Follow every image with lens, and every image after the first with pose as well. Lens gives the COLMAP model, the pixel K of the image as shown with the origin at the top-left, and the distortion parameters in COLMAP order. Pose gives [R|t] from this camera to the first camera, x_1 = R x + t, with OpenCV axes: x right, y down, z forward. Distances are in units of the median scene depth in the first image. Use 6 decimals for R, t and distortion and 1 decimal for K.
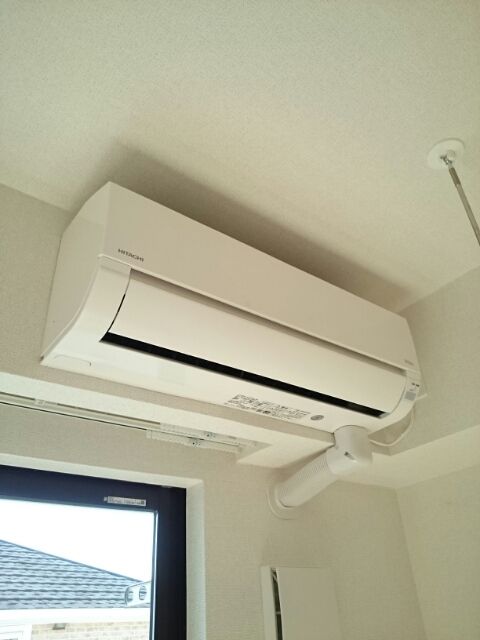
lens RADIAL K [[504.7, 0, 250.8], [0, 504.7, 318.1], [0, 0, 1]] dist [0.003132, 0.000524]
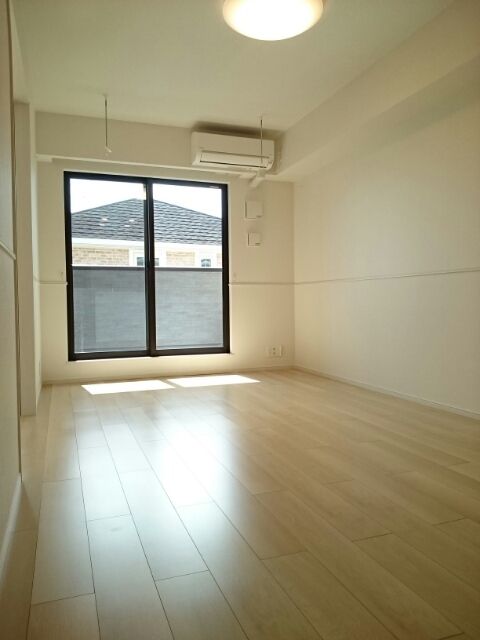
lens RADIAL K [[504.7, 0, 250.8], [0, 504.7, 318.1], [0, 0, 1]] dist [0.003132, 0.000524]
pose [[0.951978, 0.064826, -0.299226, 1.471868], [0.118347, 0.823448, 0.554911, -1.128517], [0.282370, -0.563676, 0.776232, -3.041976]]
